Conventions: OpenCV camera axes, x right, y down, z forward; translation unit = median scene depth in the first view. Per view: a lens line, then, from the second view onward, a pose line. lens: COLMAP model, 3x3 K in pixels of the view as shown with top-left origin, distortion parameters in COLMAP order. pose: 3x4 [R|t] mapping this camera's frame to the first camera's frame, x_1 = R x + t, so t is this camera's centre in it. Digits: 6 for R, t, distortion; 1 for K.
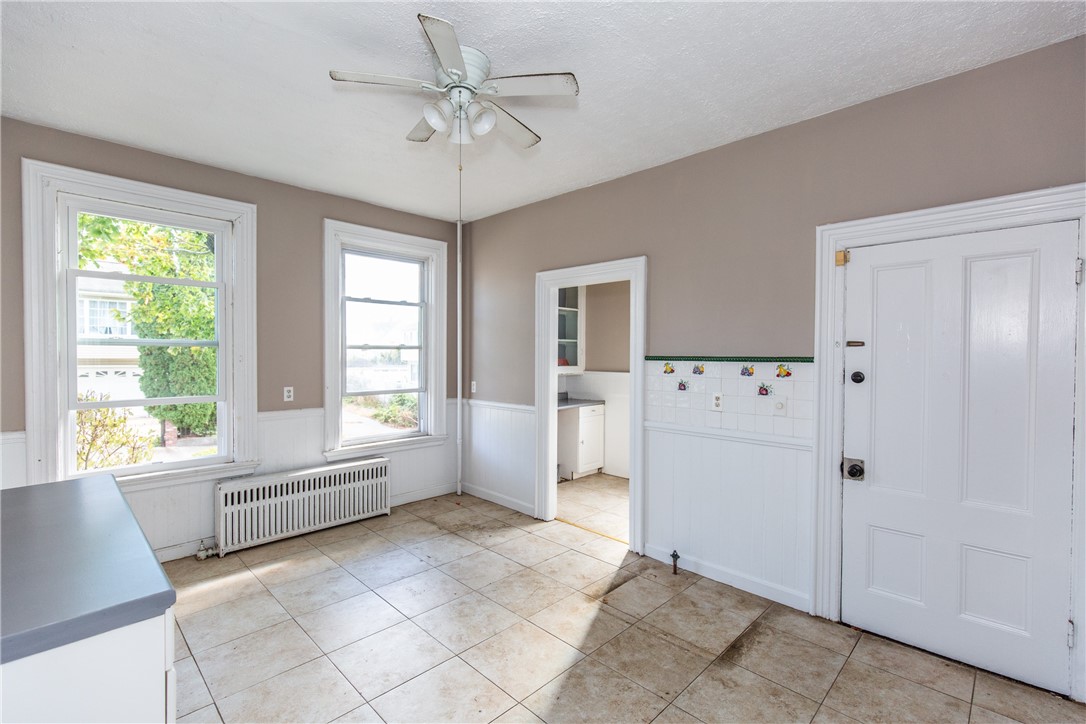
lens RADIAL K [[485.0, 0, 543.4], [0, 485.0, 360.5], [0, 0, 1]] dist [0.004455, -0.000347]
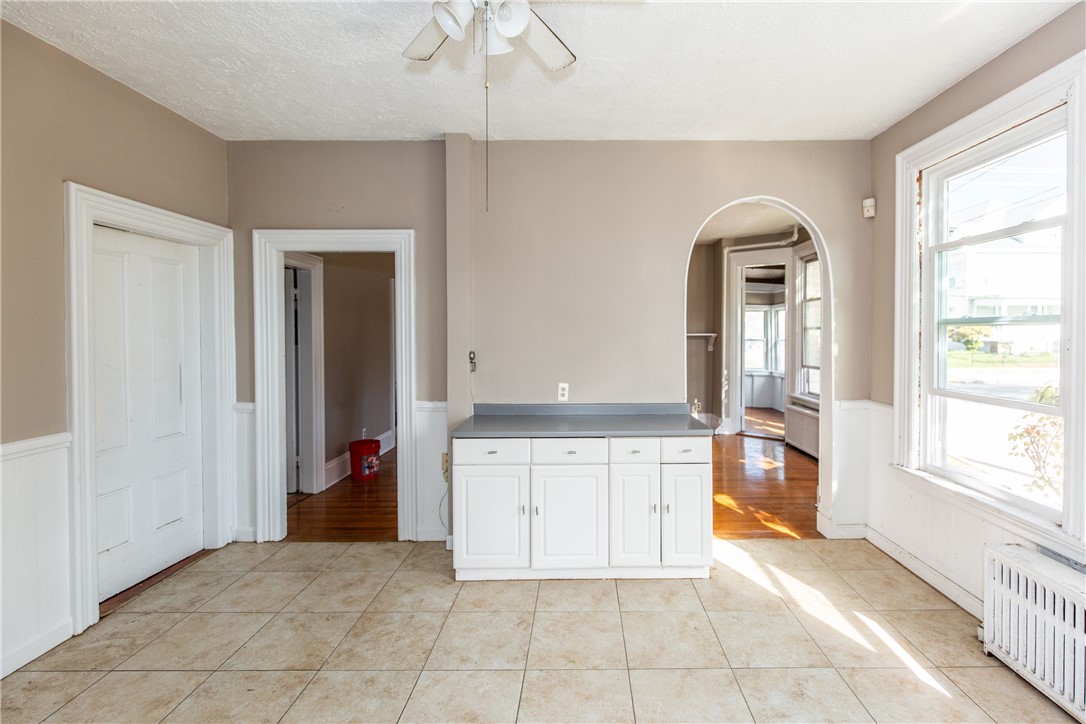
lens RADIAL K [[499.9, 0, 582.6], [0, 499.9, 342.6], [0, 0, 1]] dist [0.002951, -0.000125]
pose [[-0.707685, 0.008066, -0.706483, 0.187982], [-0.012940, 0.999619, 0.024375, -0.015106], [0.706410, 0.026392, -0.707311, 1.137109]]
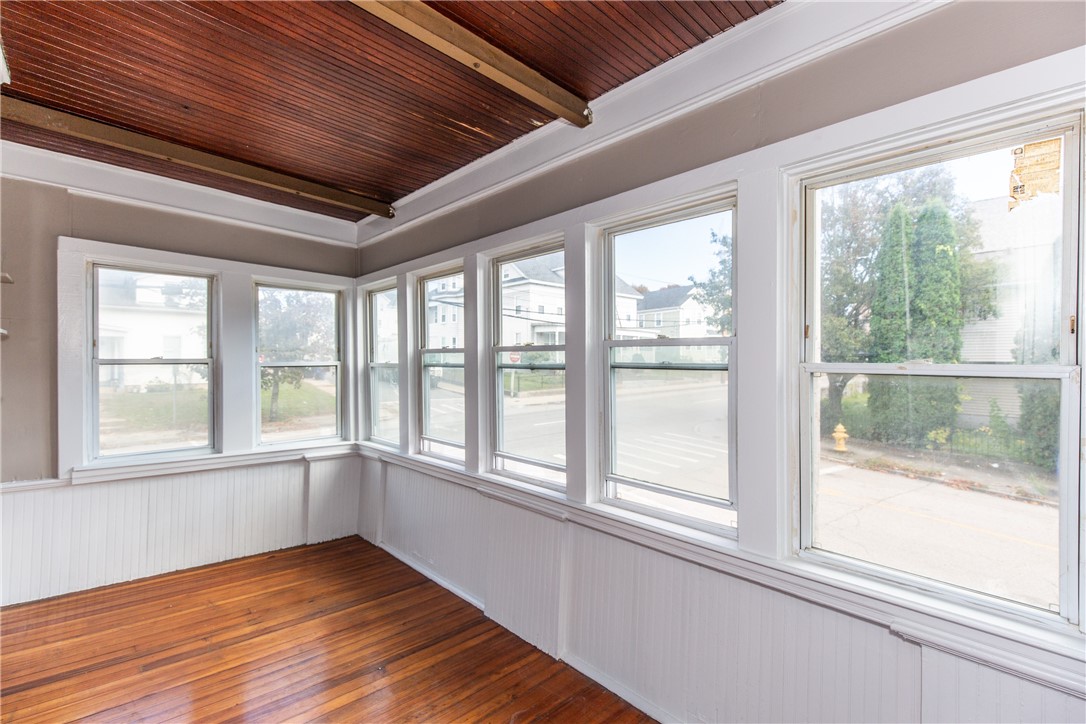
lens RADIAL K [[485.0, 0, 543.4], [0, 485.0, 360.5], [0, 0, 1]] dist [0.004455, -0.000347]
pose [[-0.034498, -0.001652, -0.999403, -1.887580], [-0.012349, 0.999923, -0.001227, 0.022848], [0.999328, 0.012300, -0.034516, 0.162540]]
